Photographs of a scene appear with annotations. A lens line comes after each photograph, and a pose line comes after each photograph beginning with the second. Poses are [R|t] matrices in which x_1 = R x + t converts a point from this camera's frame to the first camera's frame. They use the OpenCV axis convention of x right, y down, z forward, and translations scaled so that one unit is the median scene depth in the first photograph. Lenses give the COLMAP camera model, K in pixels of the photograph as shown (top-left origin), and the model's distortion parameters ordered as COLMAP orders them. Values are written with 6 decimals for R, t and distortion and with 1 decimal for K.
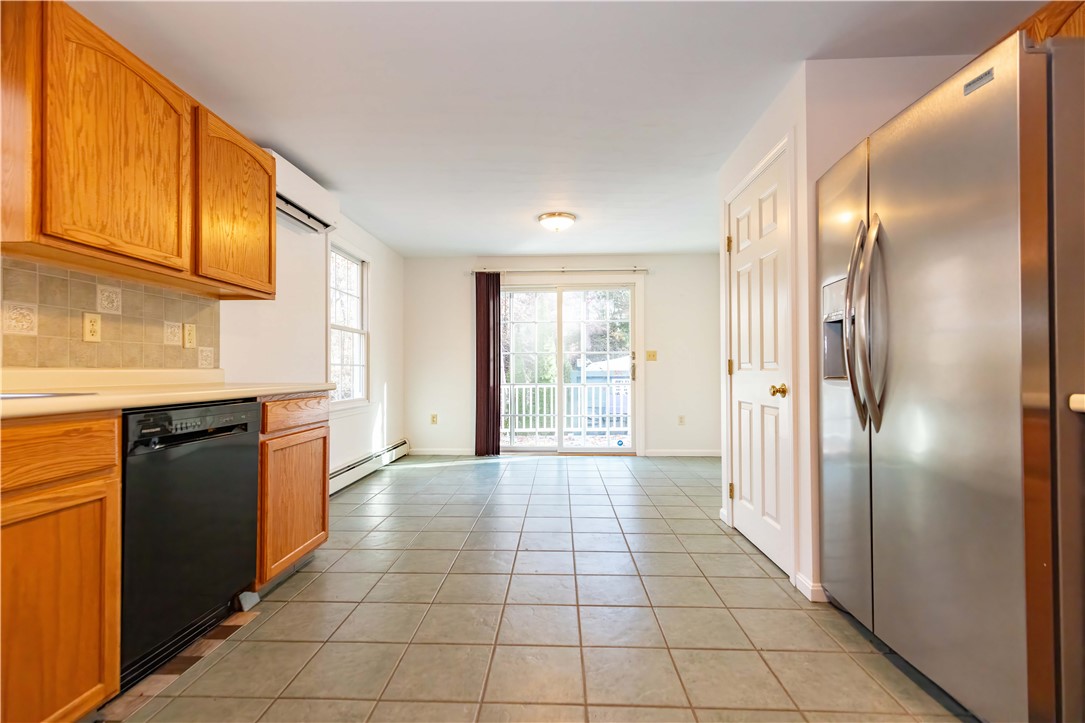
lens RADIAL K [[484.2, 0, 541.0], [0, 484.2, 364.7], [0, 0, 1]] dist [0.008614, -0.000545]
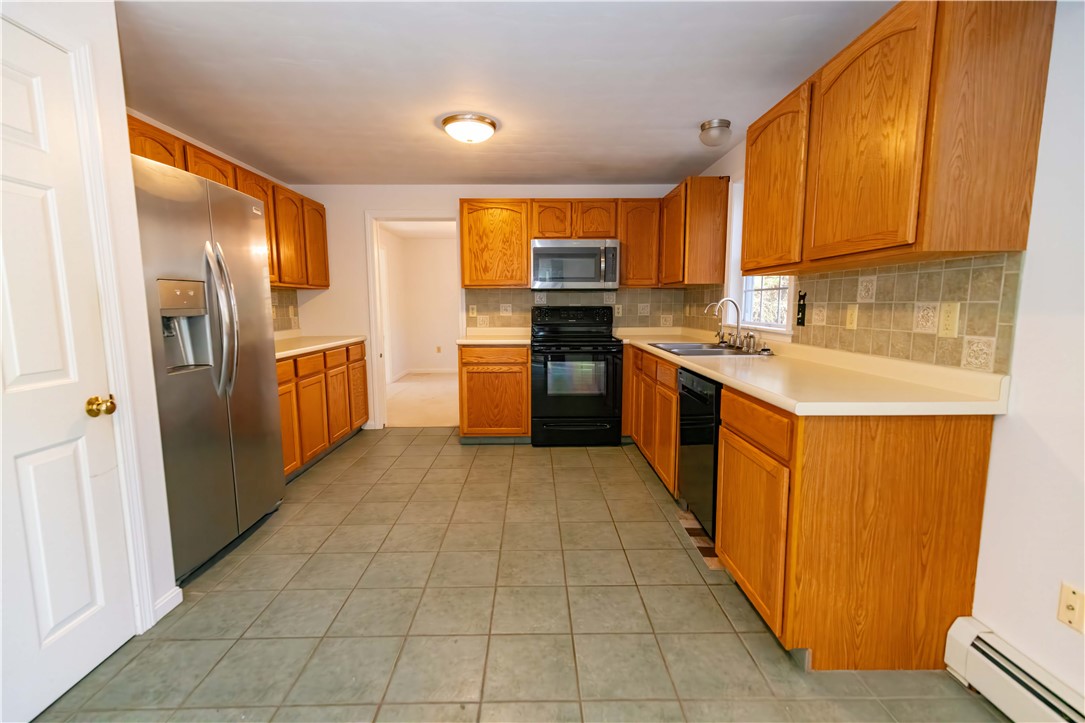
lens RADIAL K [[484.2, 0, 541.0], [0, 484.2, 364.7], [0, 0, 1]] dist [0.008614, -0.000545]
pose [[-0.998562, 0.013592, -0.051862, -0.127698], [0.007709, 0.993680, 0.111988, -0.094955], [0.053056, 0.111428, -0.992355, 2.037935]]
